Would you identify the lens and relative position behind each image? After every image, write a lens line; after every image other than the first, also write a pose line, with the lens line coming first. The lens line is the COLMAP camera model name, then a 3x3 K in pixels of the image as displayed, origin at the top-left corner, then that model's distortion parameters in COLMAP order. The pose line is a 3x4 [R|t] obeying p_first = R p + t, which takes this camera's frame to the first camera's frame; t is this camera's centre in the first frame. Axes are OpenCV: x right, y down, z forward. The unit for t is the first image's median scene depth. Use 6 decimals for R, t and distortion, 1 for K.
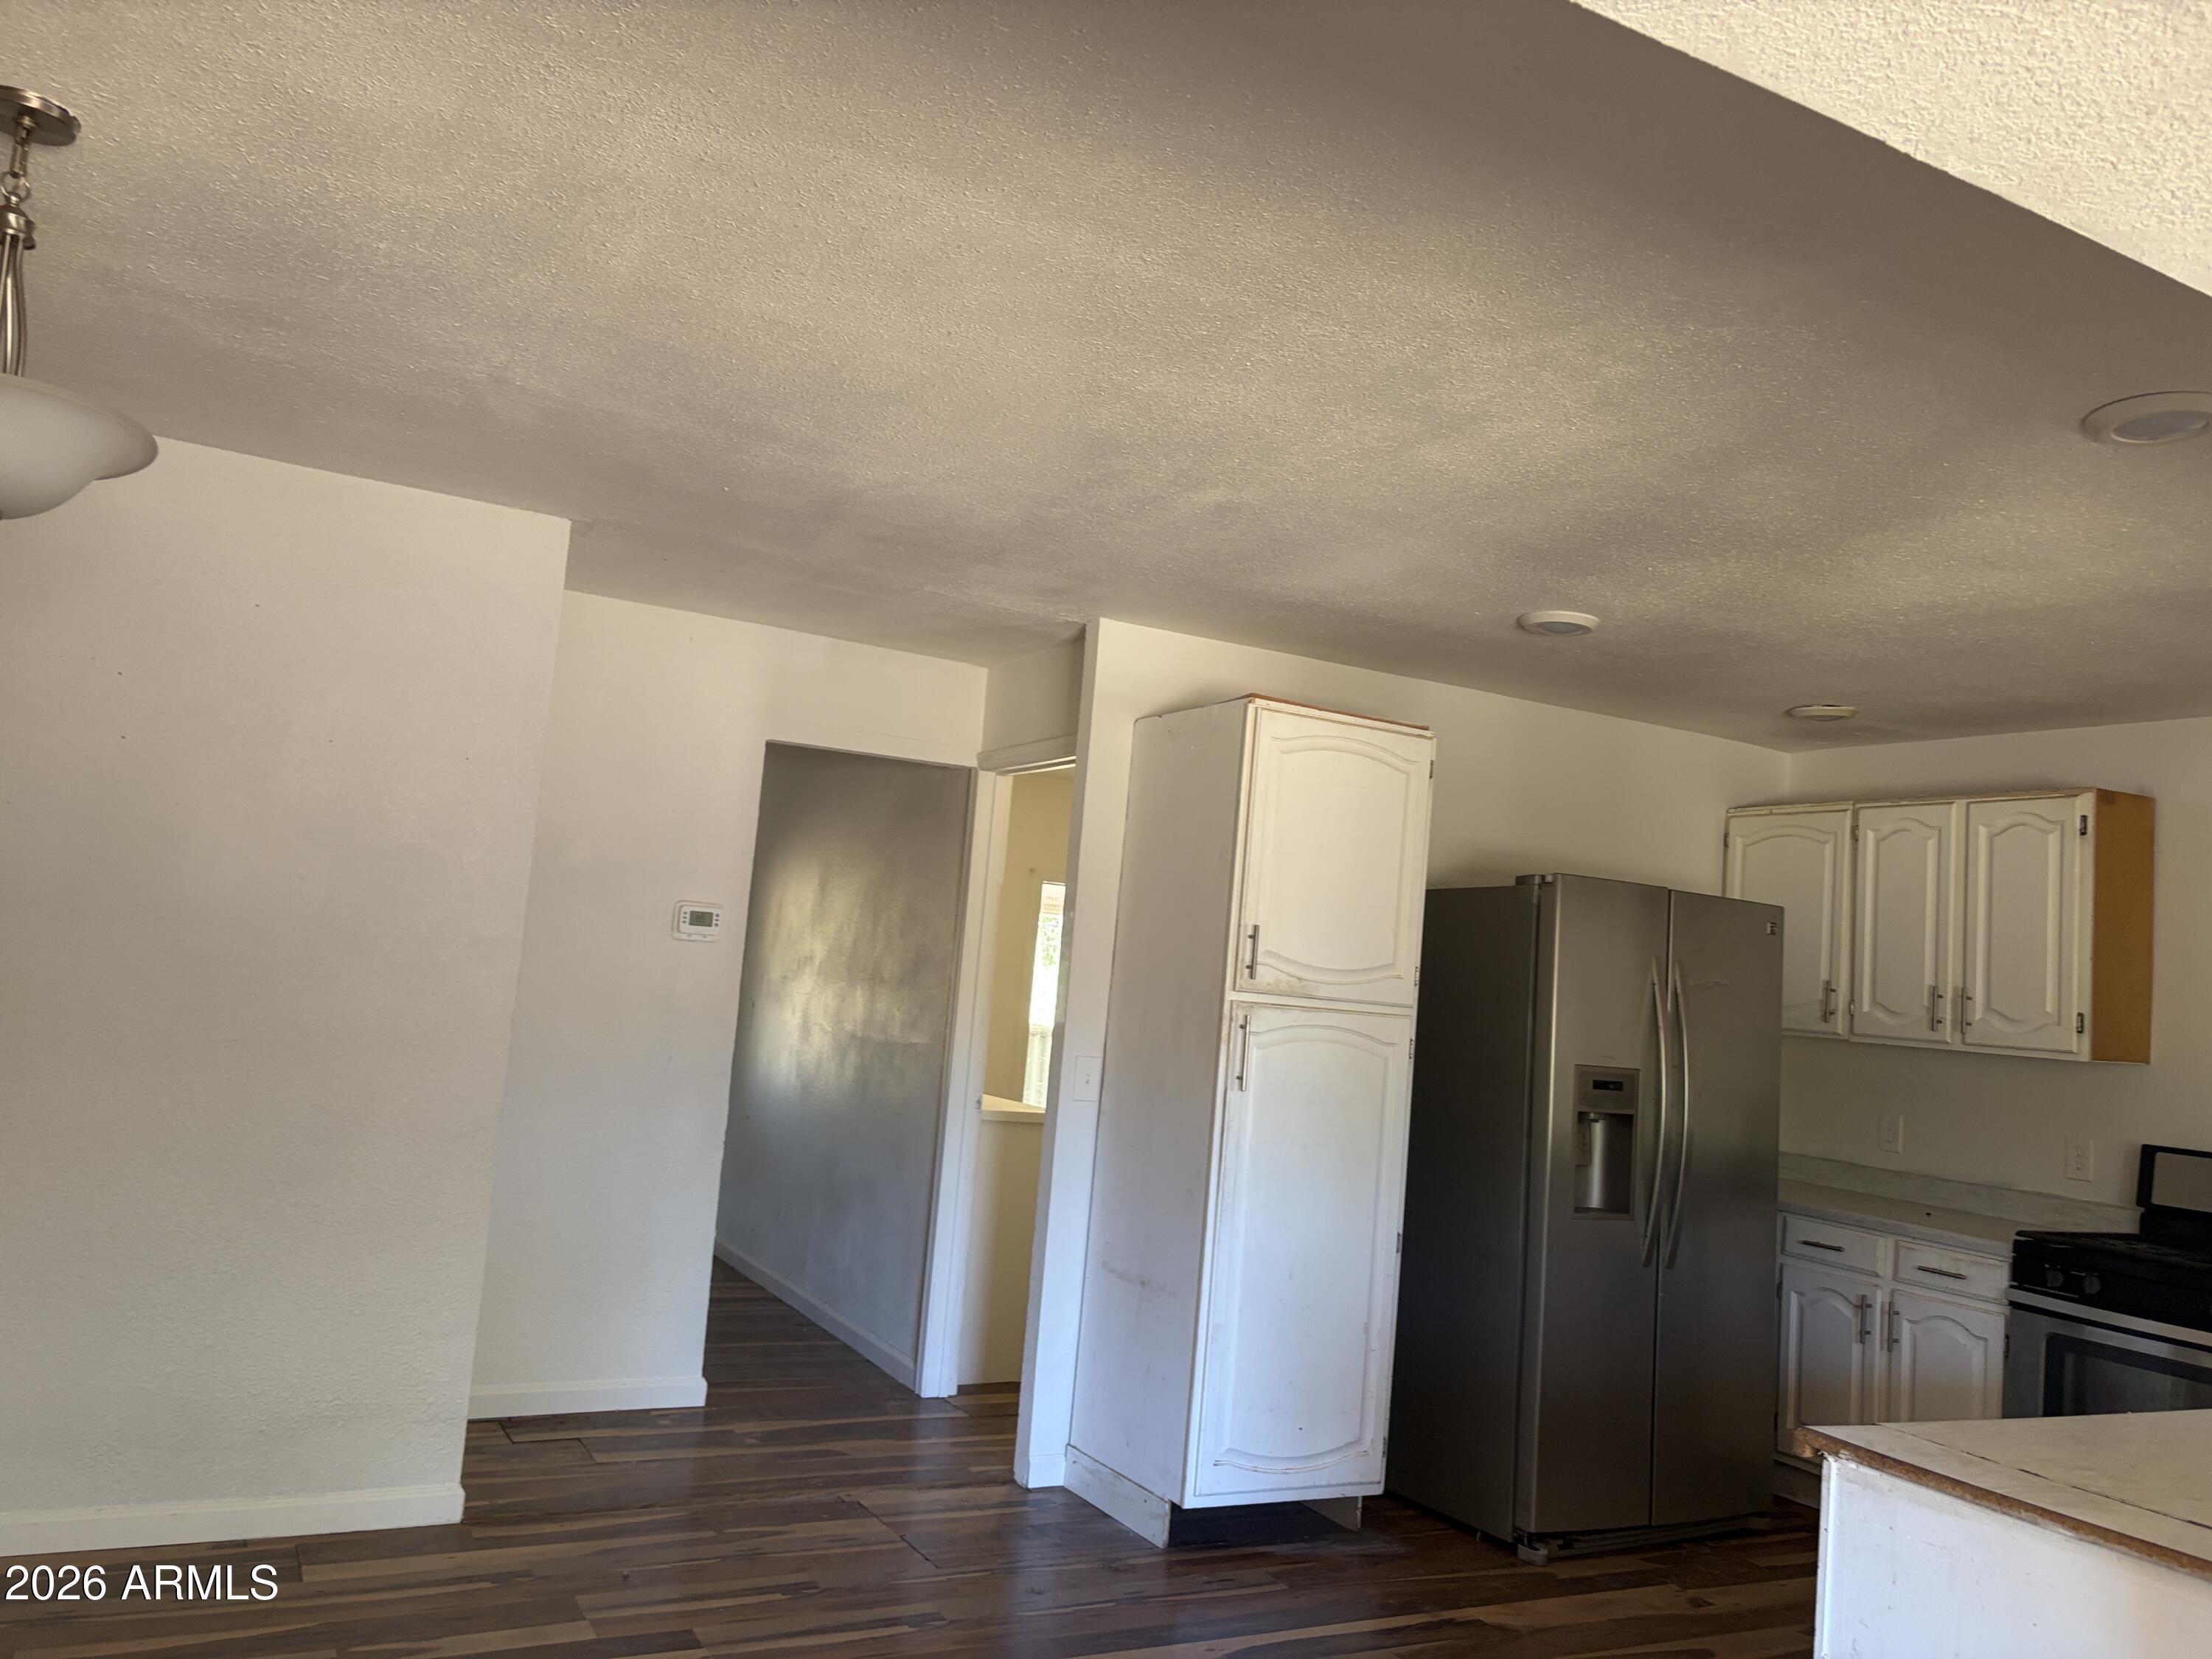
lens RADIAL K [[1678.8, 0, 1093.9], [0, 1678.8, 828.3], [0, 0, 1]] dist [0.048359, -0.054372]
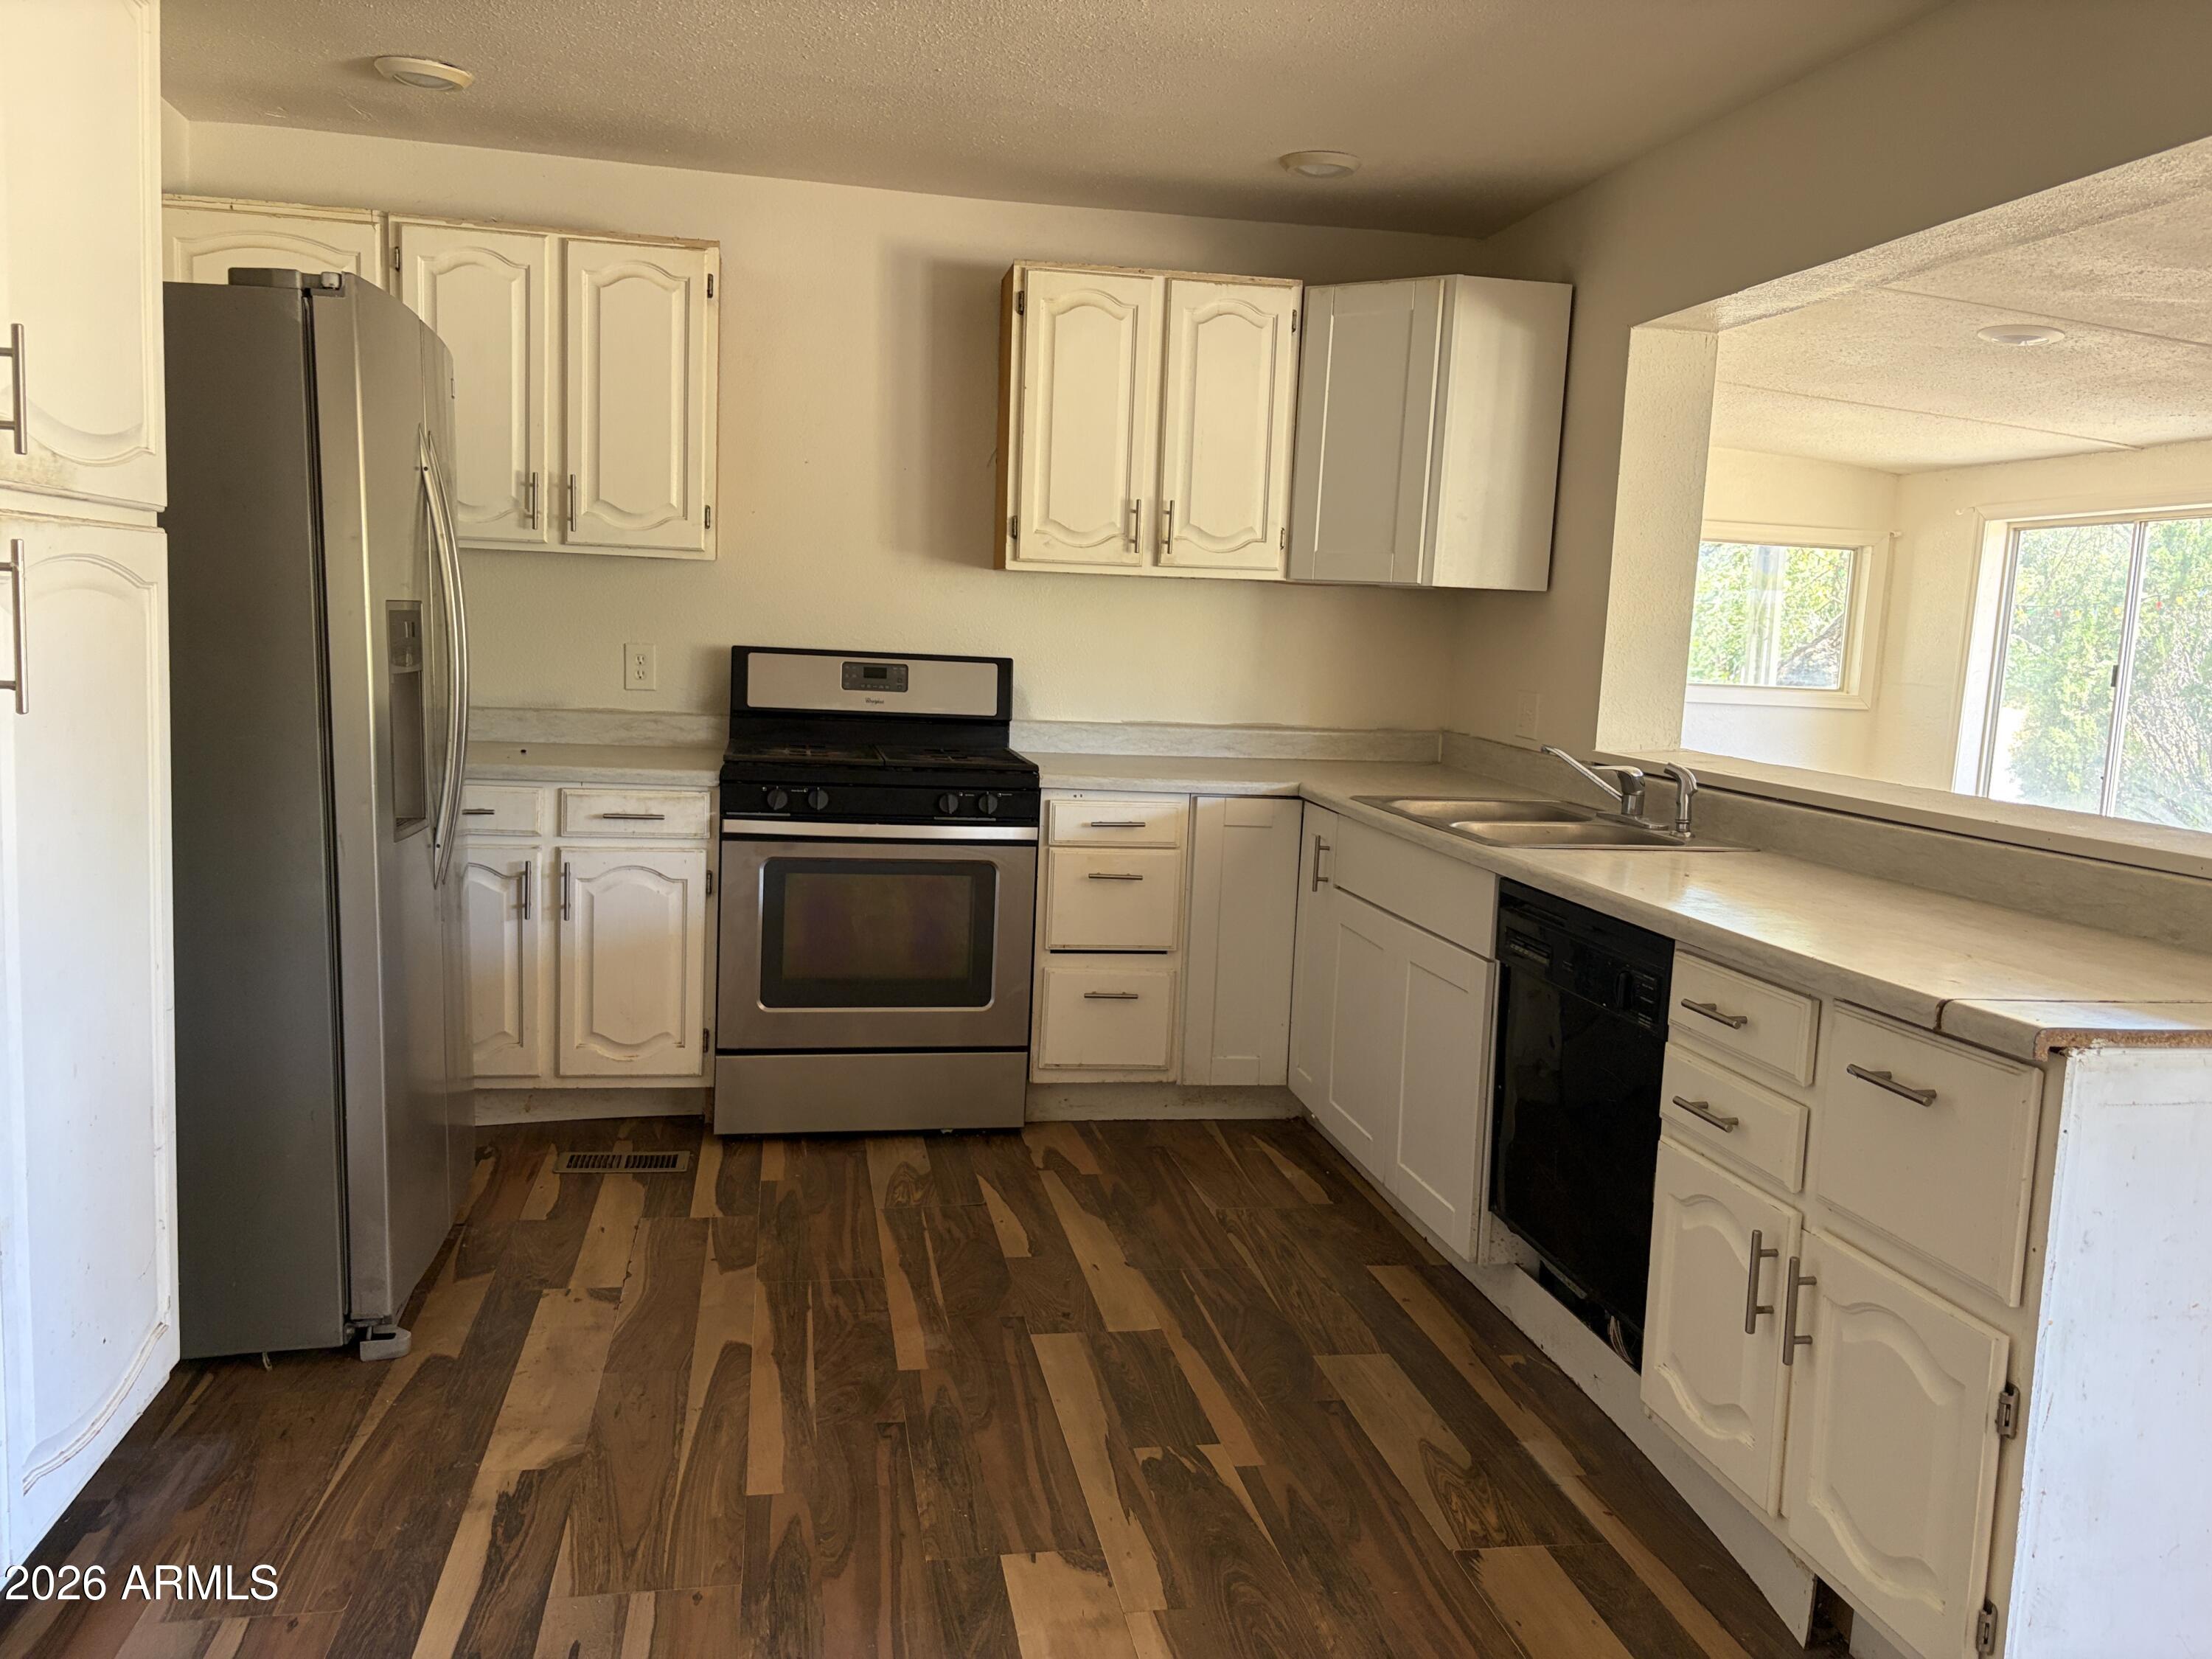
lens RADIAL K [[1678.8, 0, 1096.1], [0, 1678.8, 814.4], [0, 0, 1]] dist [0.048359, -0.054372]
pose [[0.306204, -0.180746, 0.934650, -0.212201], [-0.103012, 0.969754, 0.221283, 0.048940], [-0.946376, -0.164037, 0.278324, 0.531593]]
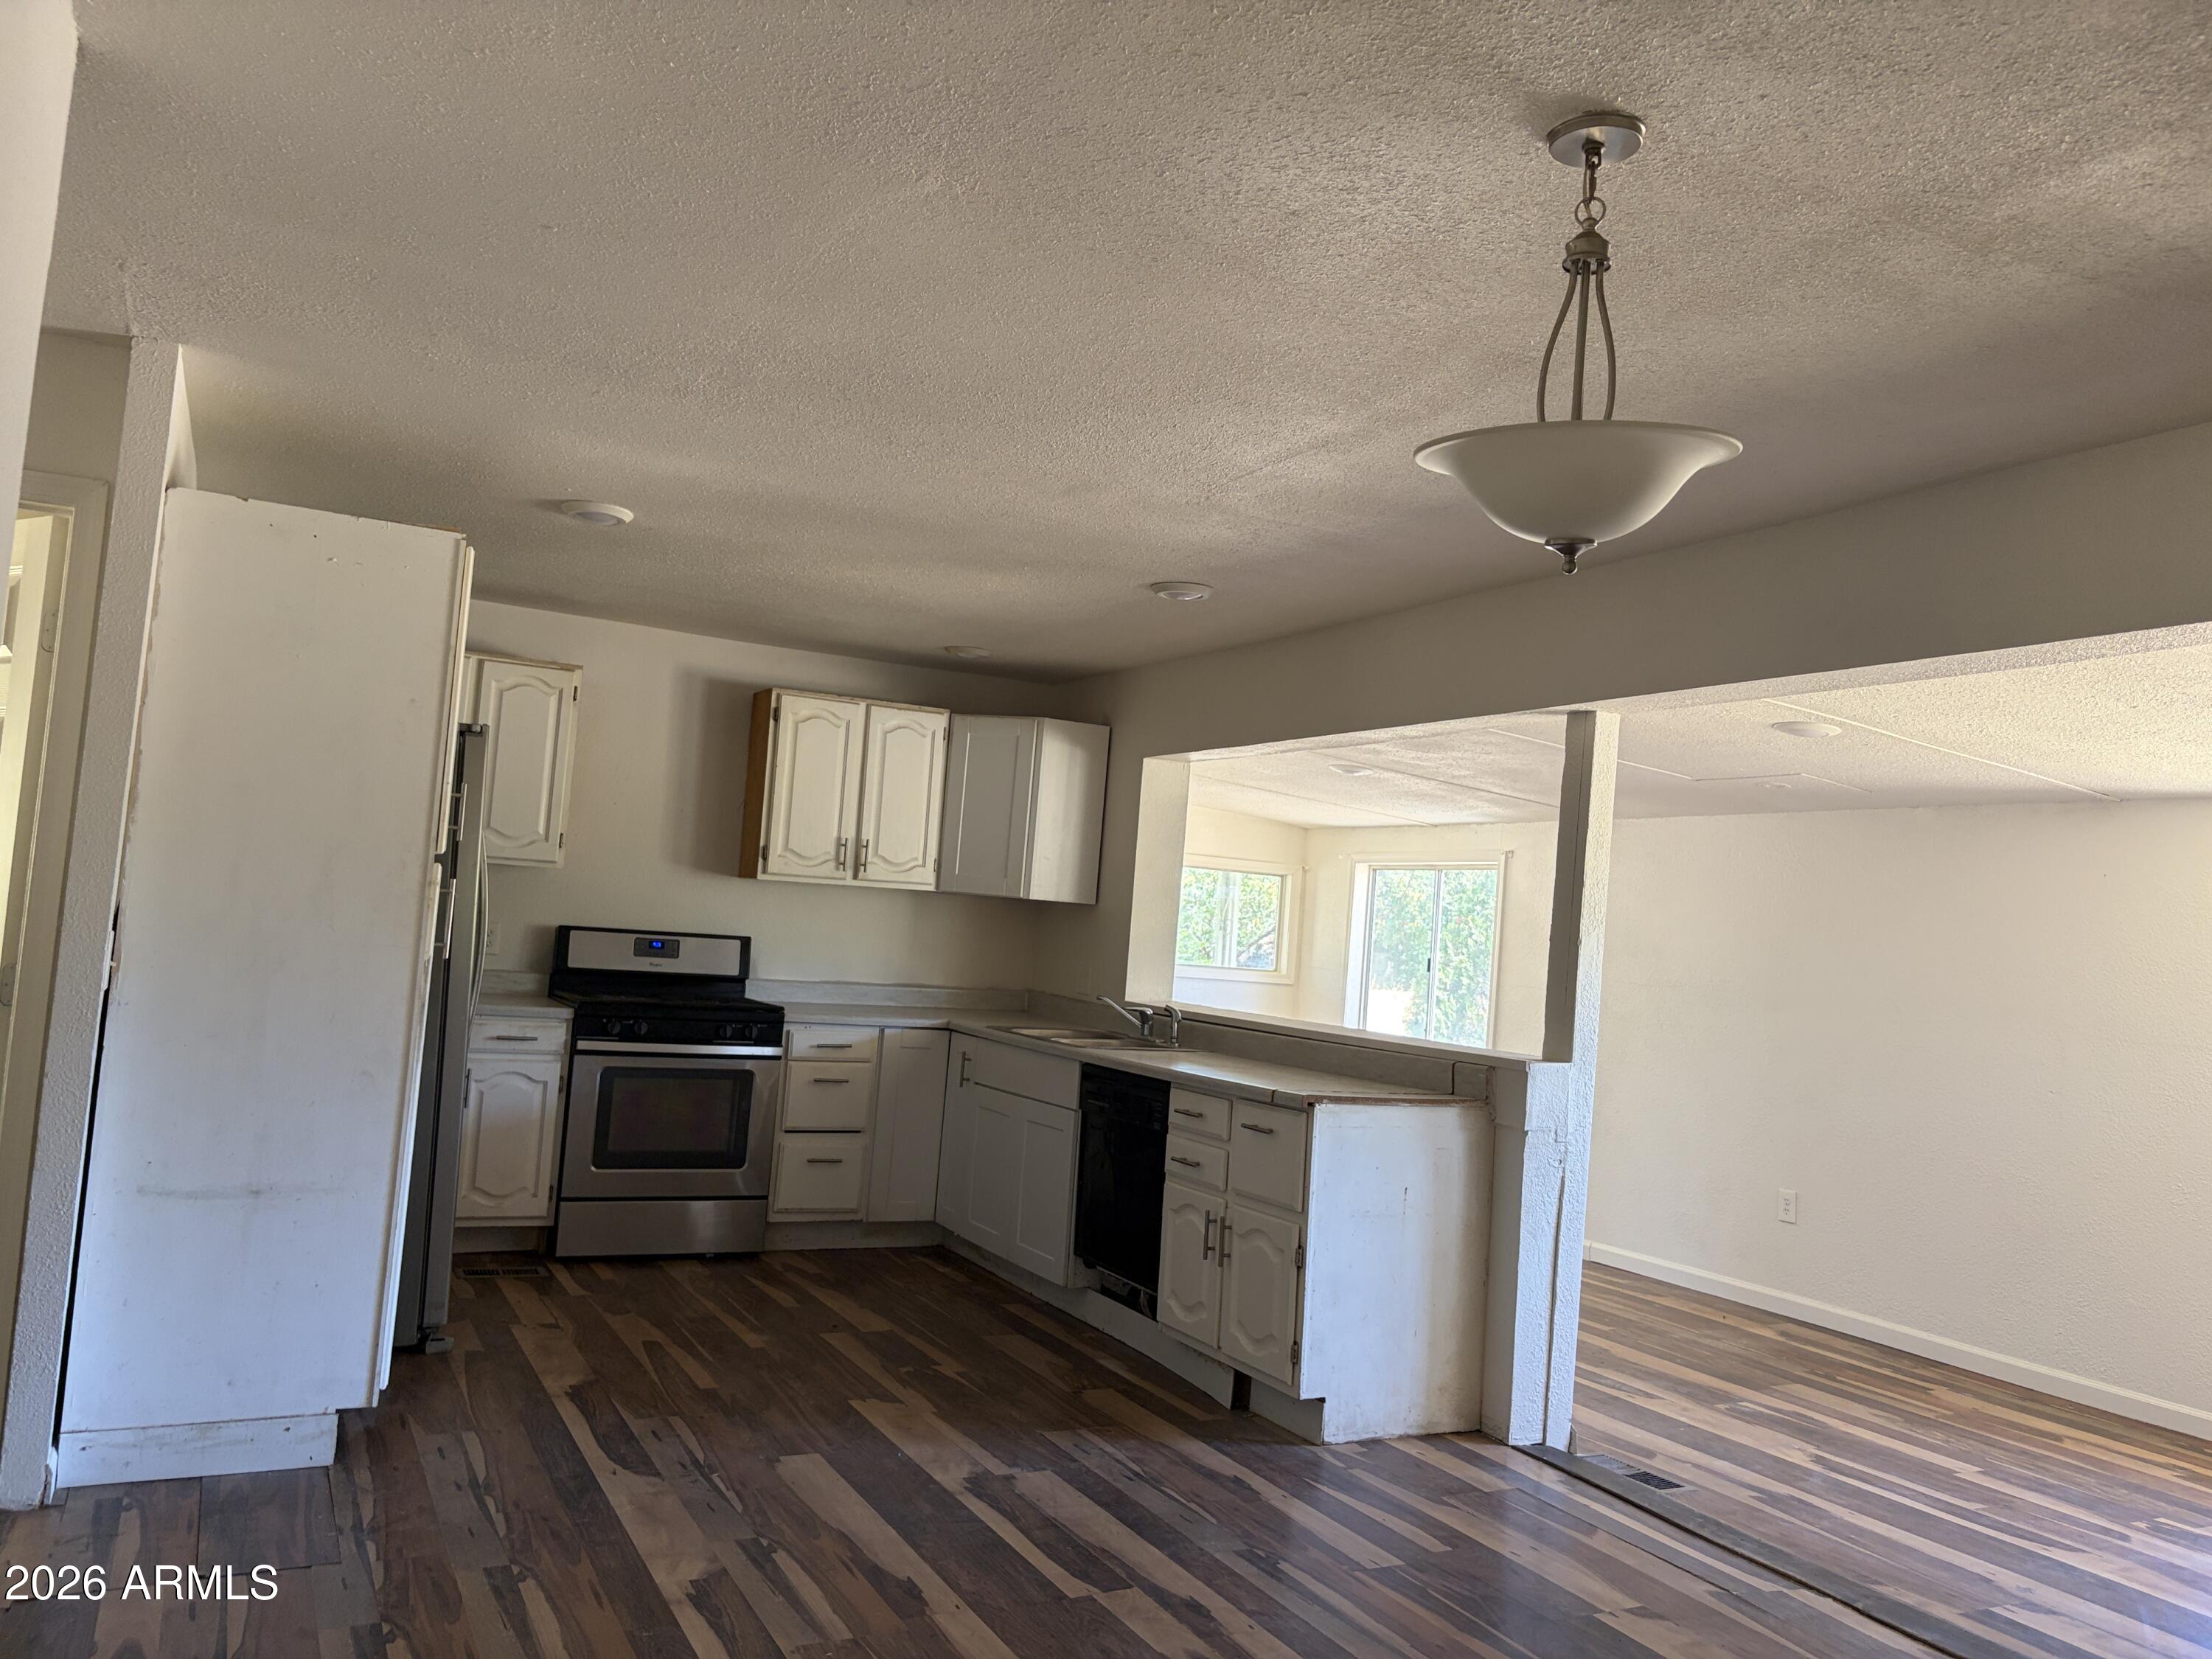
lens RADIAL K [[1678.8, 0, 1104.2], [0, 1678.8, 820.5], [0, 0, 1]] dist [0.048359, -0.054372]
pose [[0.023467, -0.020058, 0.999523, -0.740129], [-0.158847, 0.987023, 0.023537, -0.000432], [-0.987024, -0.159323, 0.019976, 0.548502]]
